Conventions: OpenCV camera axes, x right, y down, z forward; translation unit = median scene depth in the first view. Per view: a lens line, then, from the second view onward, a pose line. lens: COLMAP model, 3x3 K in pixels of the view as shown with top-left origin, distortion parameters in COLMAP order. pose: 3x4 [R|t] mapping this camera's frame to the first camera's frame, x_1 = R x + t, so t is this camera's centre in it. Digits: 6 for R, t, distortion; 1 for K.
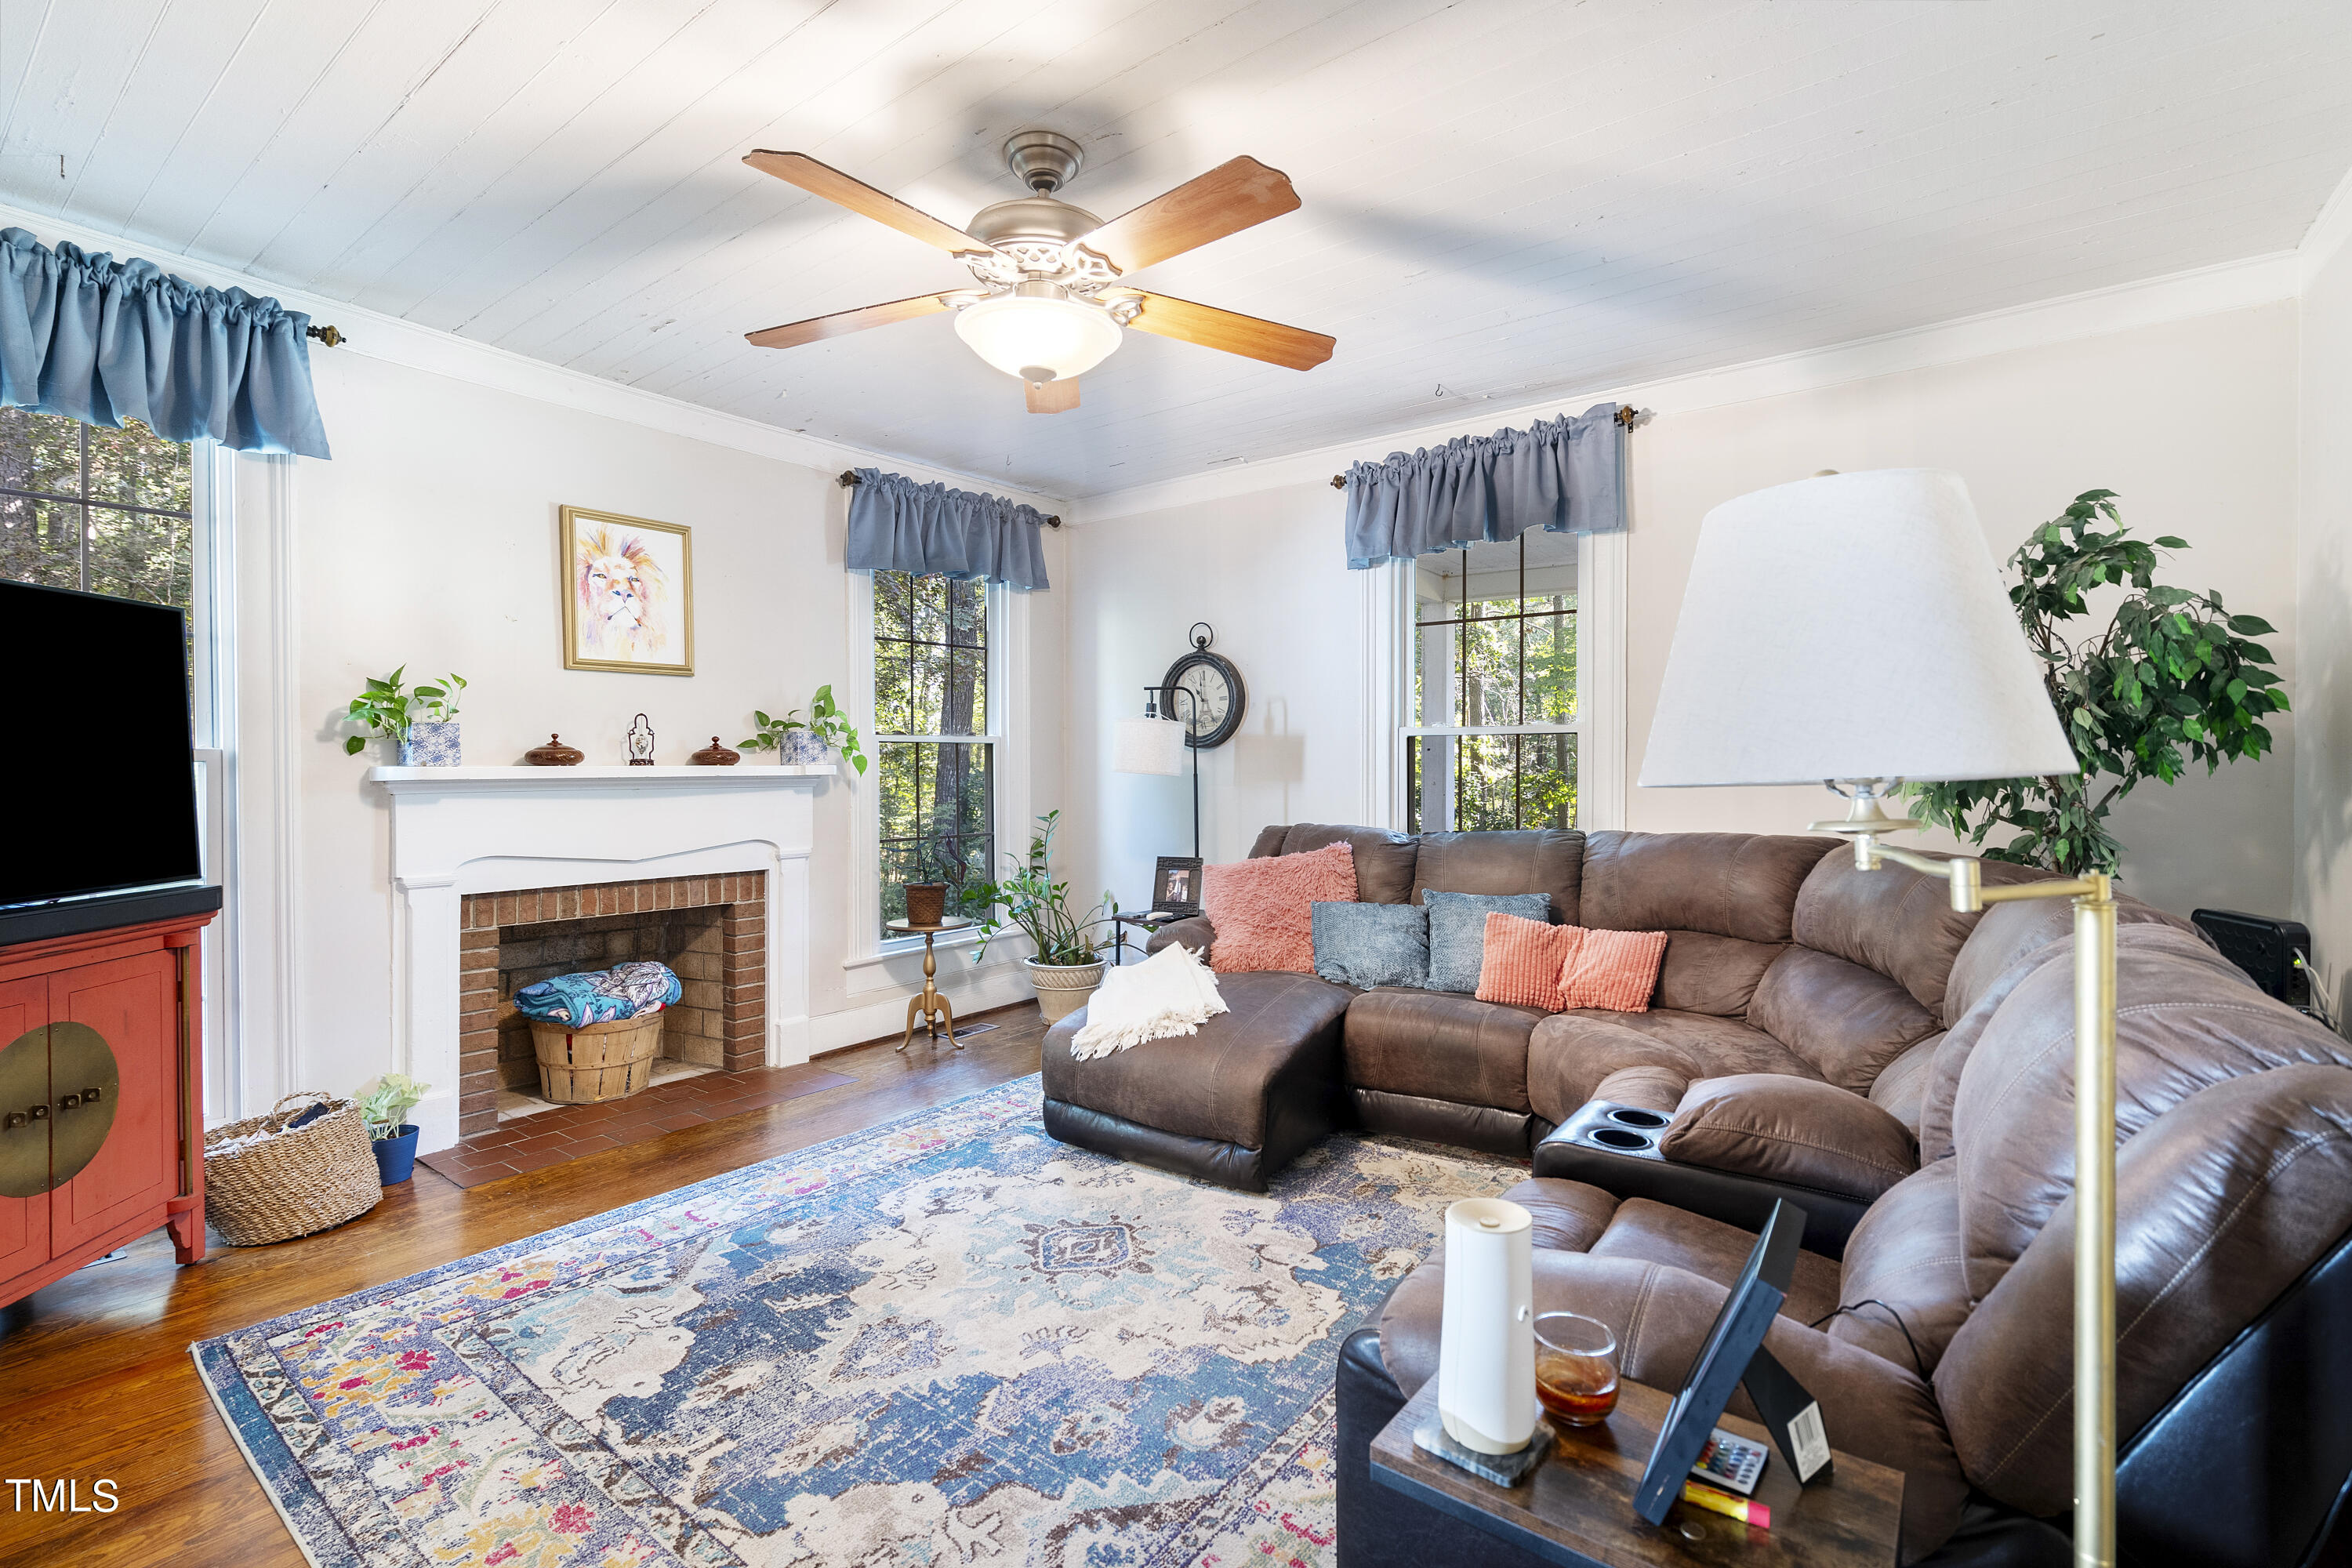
lens RADIAL K [[1061.8, 0, 1174.1], [0, 1061.8, 775.4], [0, 0, 1]] dist [-0.008643, 0.002414]
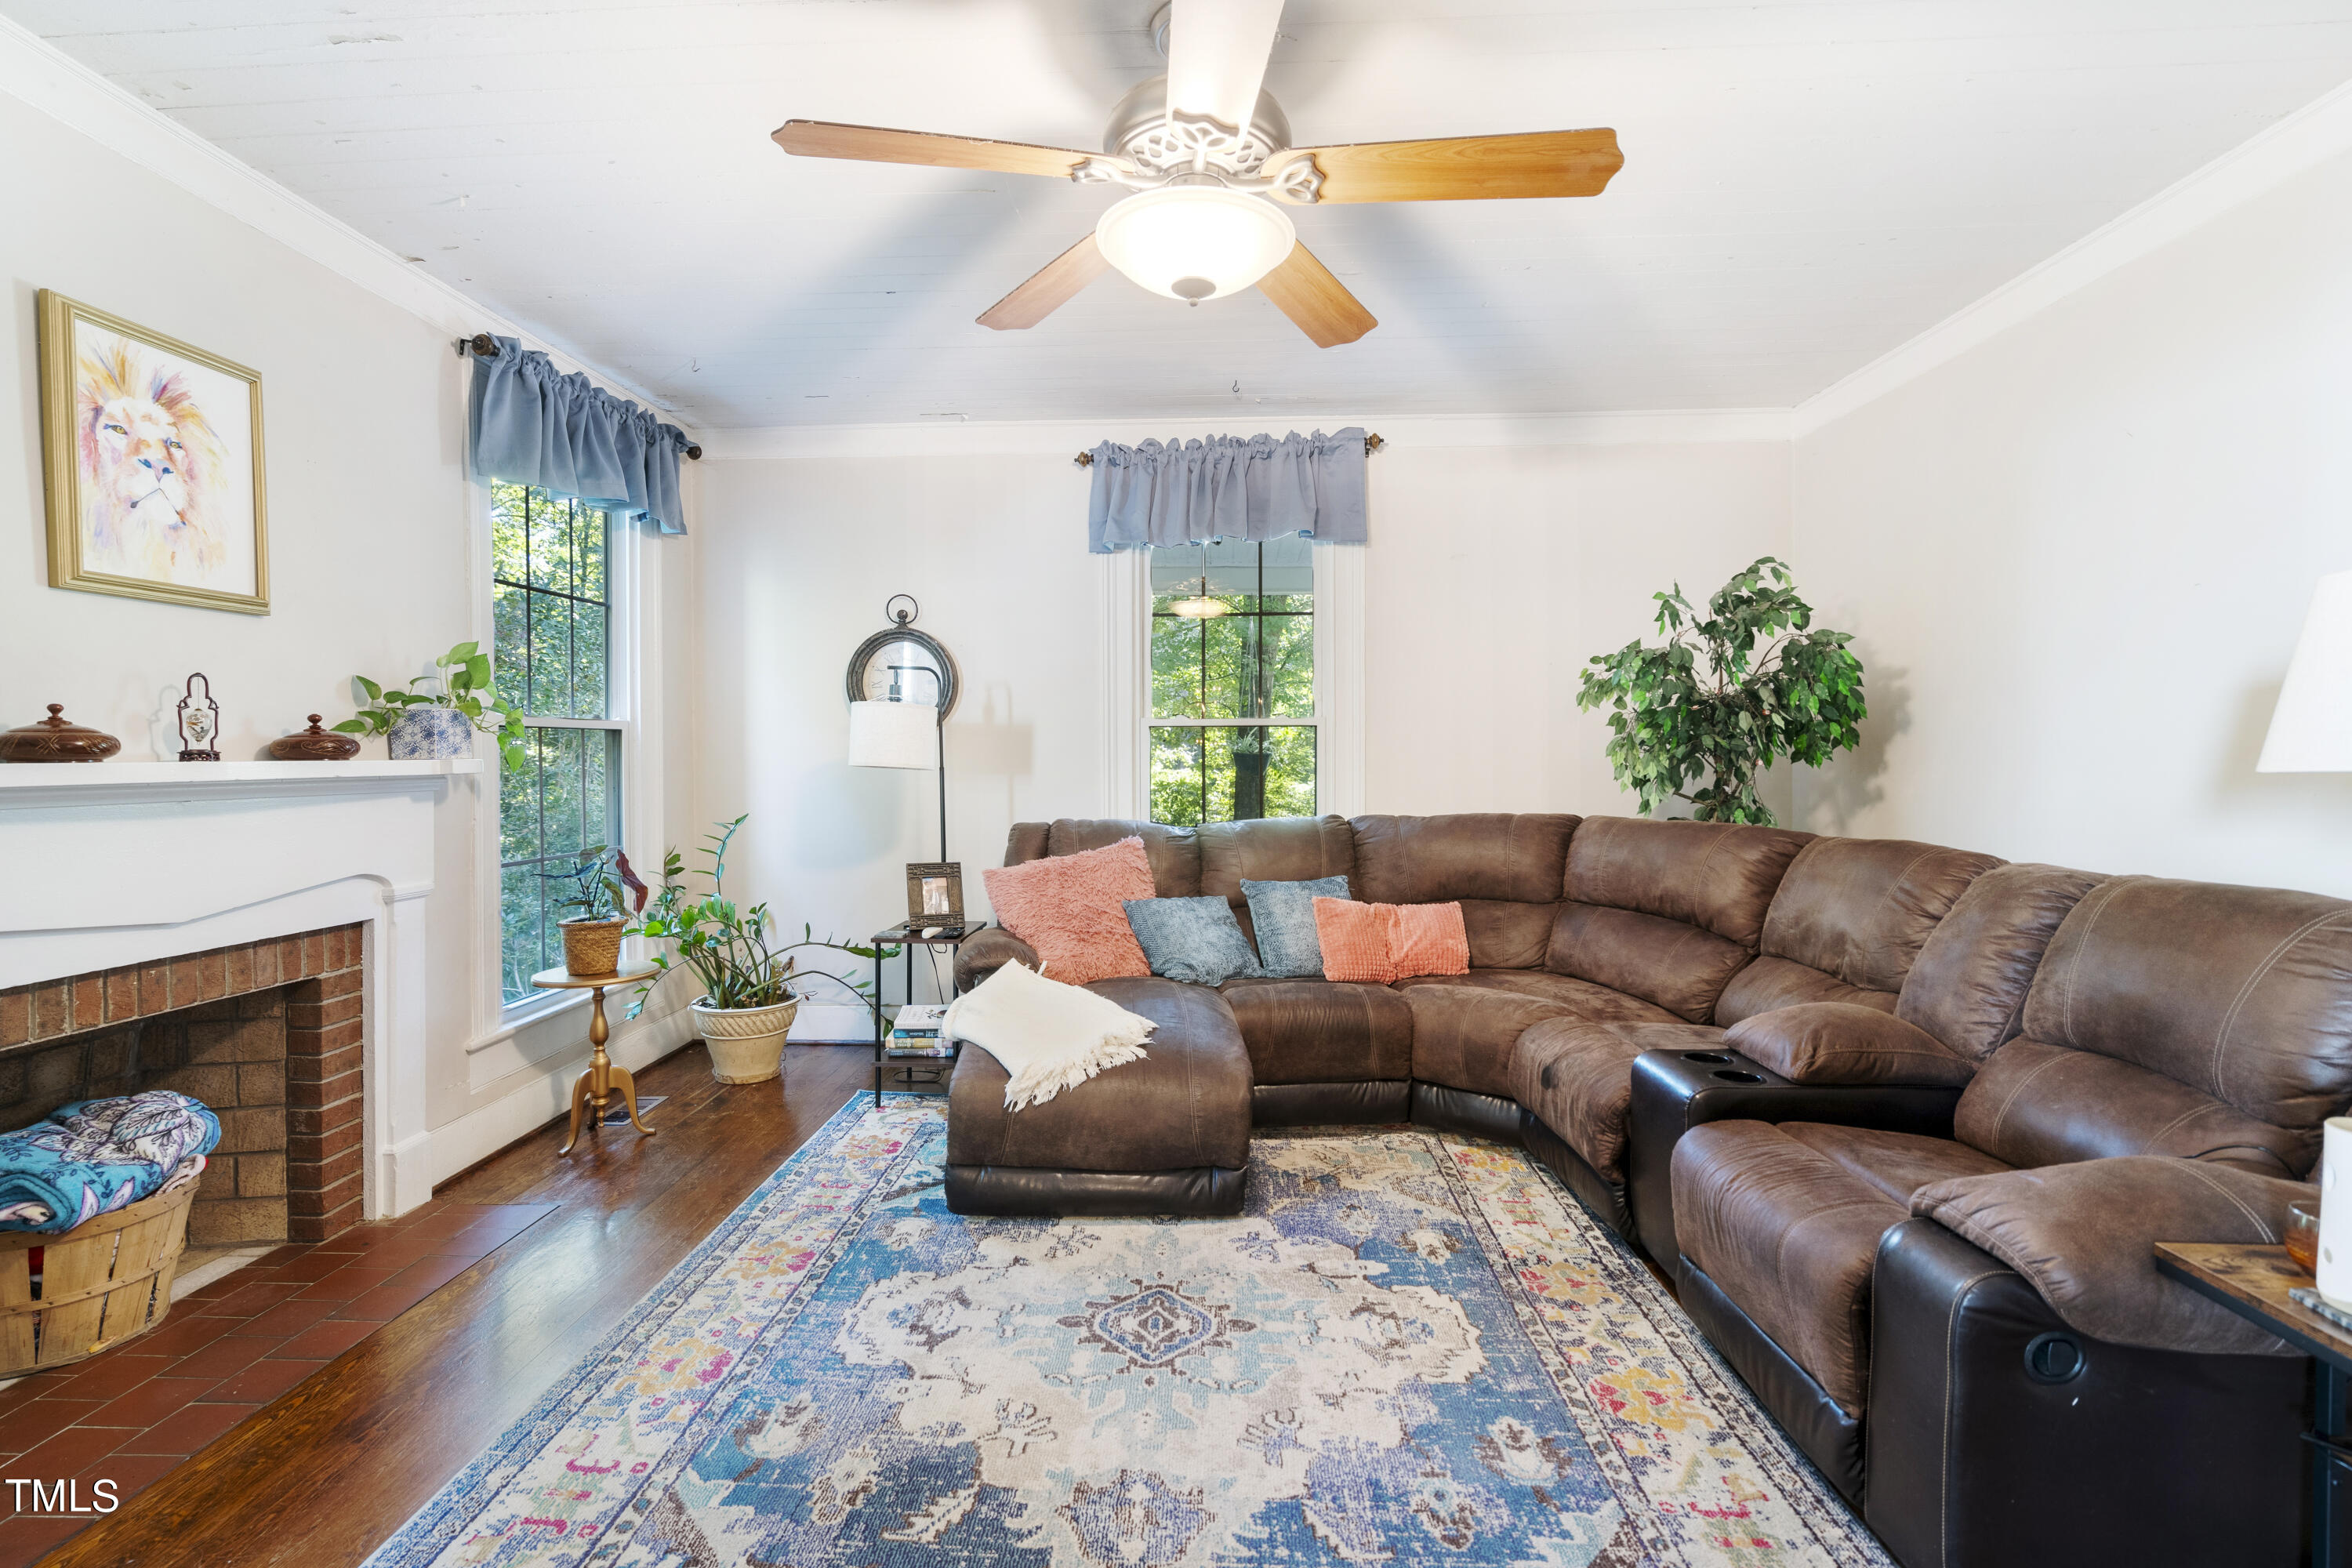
lens RADIAL K [[1061.8, 0, 1185.9], [0, 1061.8, 767.4], [0, 0, 1]] dist [-0.008643, 0.002414]
pose [[0.822829, -0.008955, 0.568218, -0.386594], [0.008418, 0.999958, 0.003568, -0.003378], [-0.568226, 0.001847, 0.822870, 0.202844]]
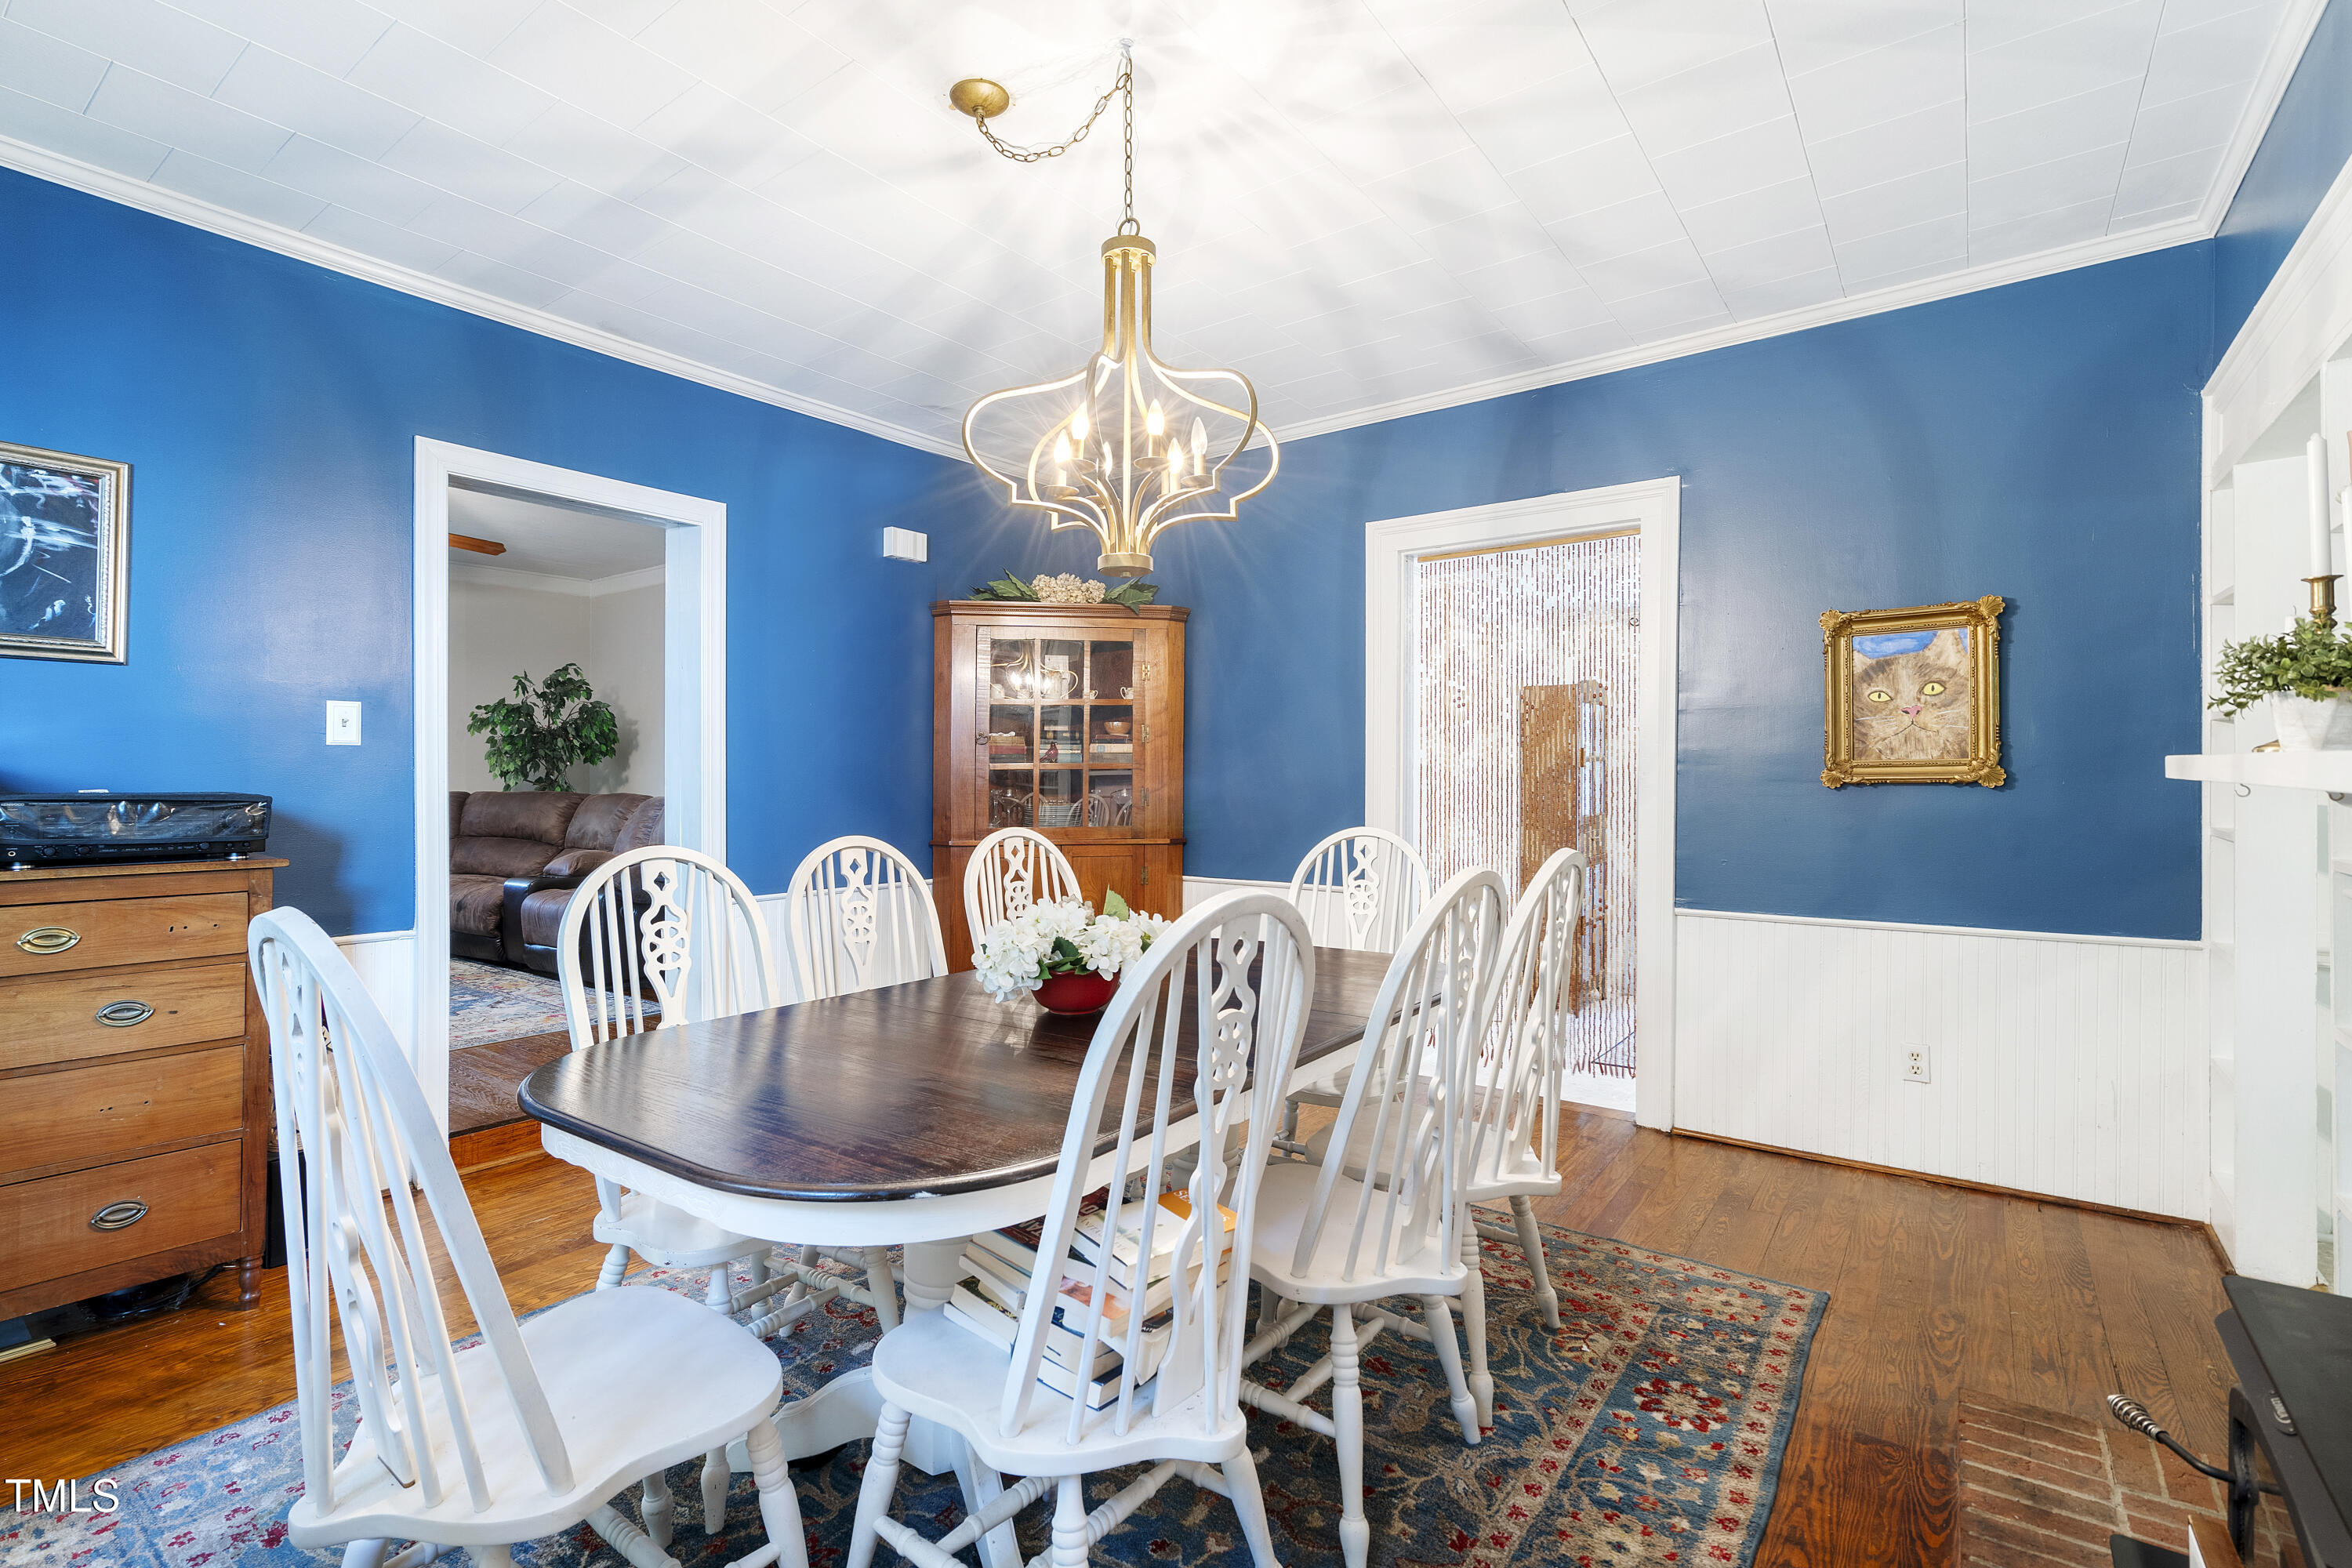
lens RADIAL K [[1061.8, 0, 1161.2], [0, 1061.8, 771.7], [0, 0, 1]] dist [-0.008643, 0.002414]
pose [[-0.000380, 0.004298, 0.999991, -1.401290], [0.008460, 0.999955, -0.004294, 0.034468], [-0.999964, 0.008459, -0.000416, -0.416562]]
